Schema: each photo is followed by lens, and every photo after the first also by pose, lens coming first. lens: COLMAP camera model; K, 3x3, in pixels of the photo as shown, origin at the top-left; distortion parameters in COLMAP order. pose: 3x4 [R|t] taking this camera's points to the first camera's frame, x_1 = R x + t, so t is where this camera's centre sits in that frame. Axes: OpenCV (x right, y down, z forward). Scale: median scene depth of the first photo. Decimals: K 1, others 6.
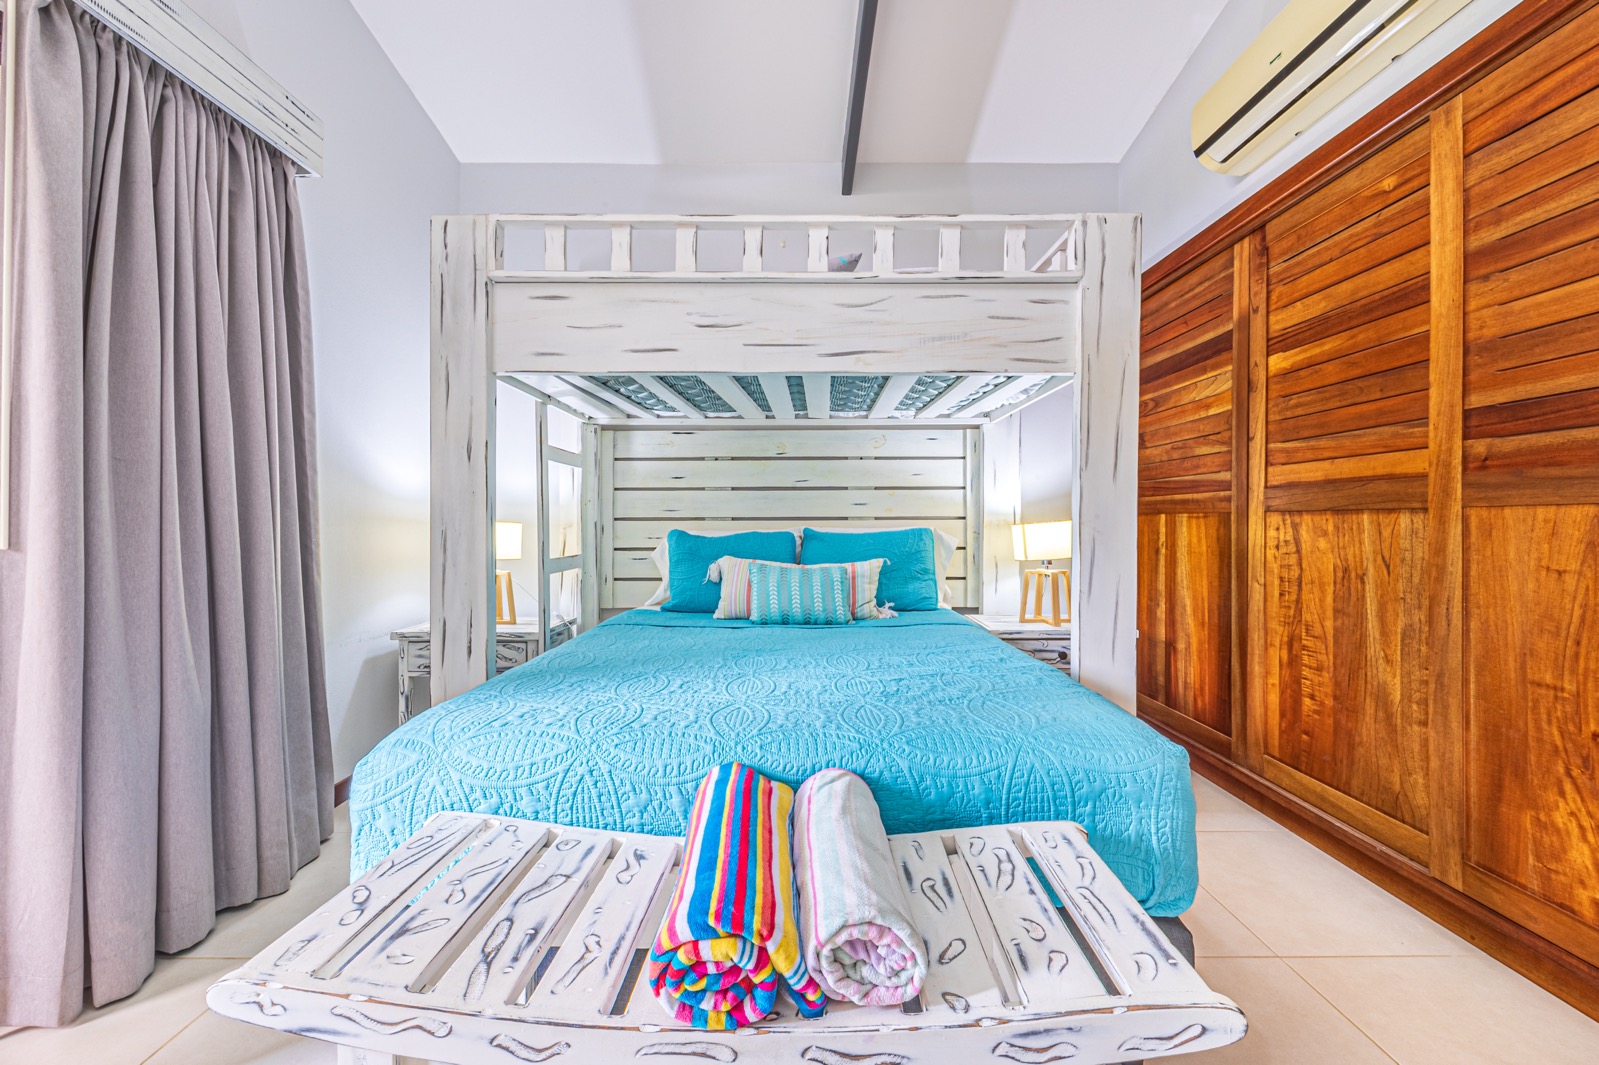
lens RADIAL K [[627.6, 0, 808.5], [0, 627.6, 535.6], [0, 0, 1]] dist [-0.000079, -0.000013]
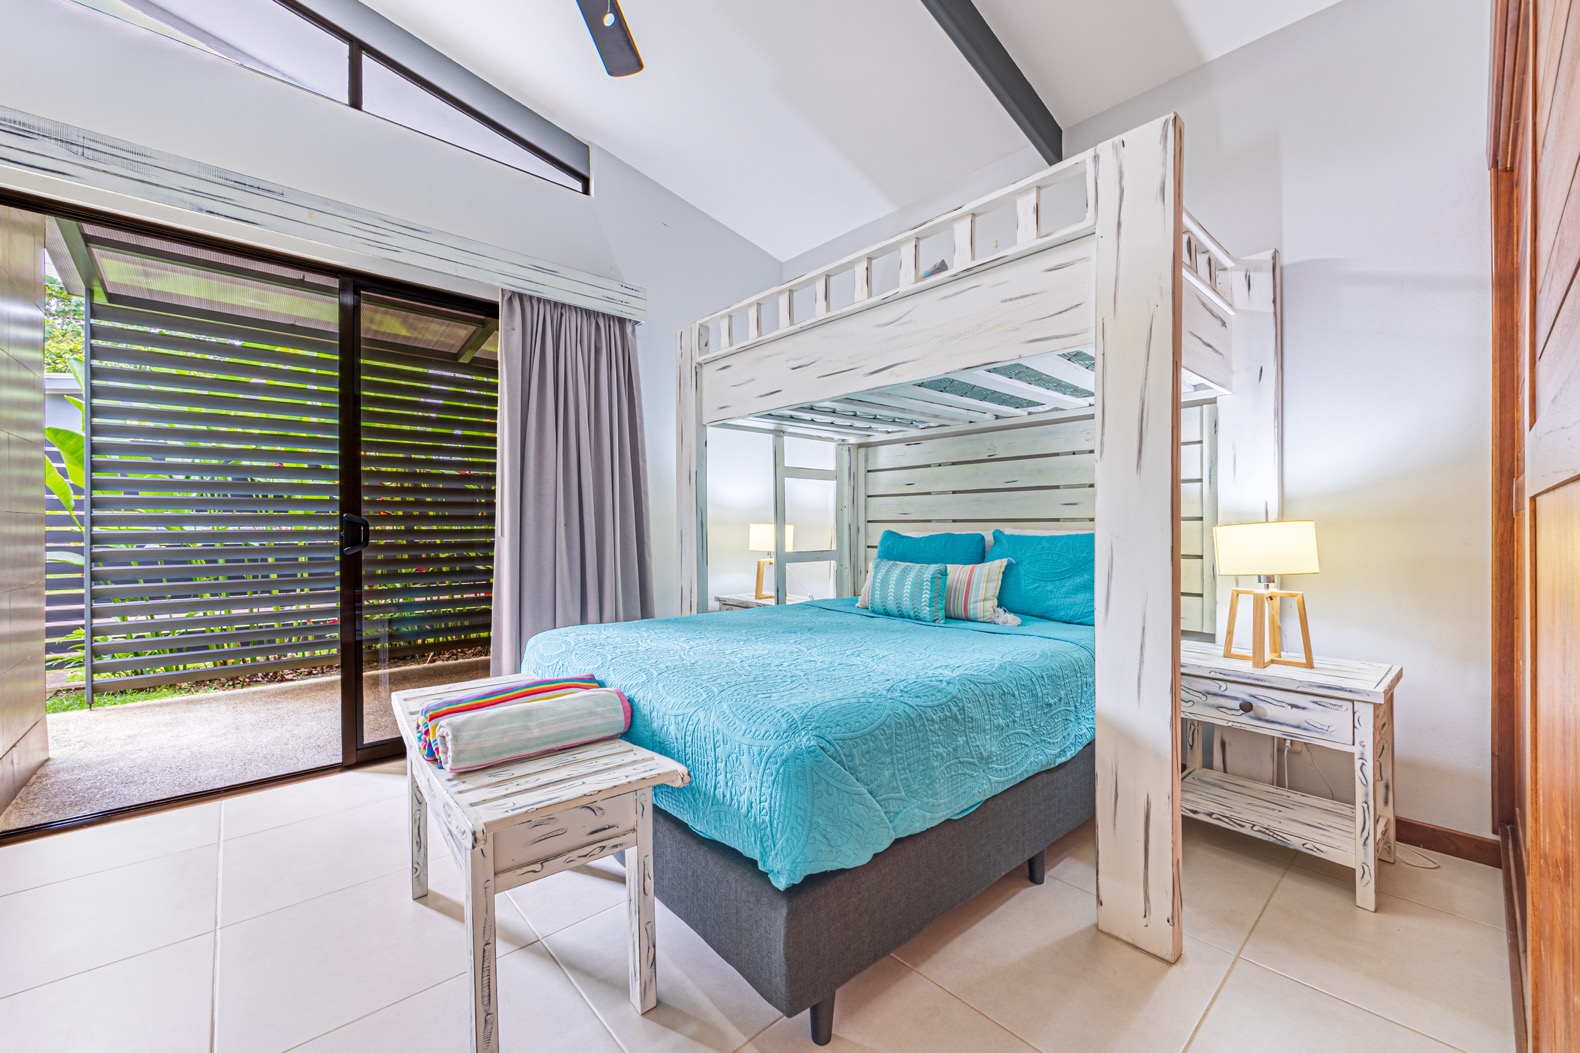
lens RADIAL K [[620.1, 0, 798.9], [0, 620.1, 529.5], [0, 0, 1]] dist [-0.000079, -0.000013]
pose [[0.683466, 0.005988, -0.729958, 0.547791], [-0.015036, 0.999870, -0.005876, -0.002375], [0.729828, 0.014991, 0.683467, 0.119424]]
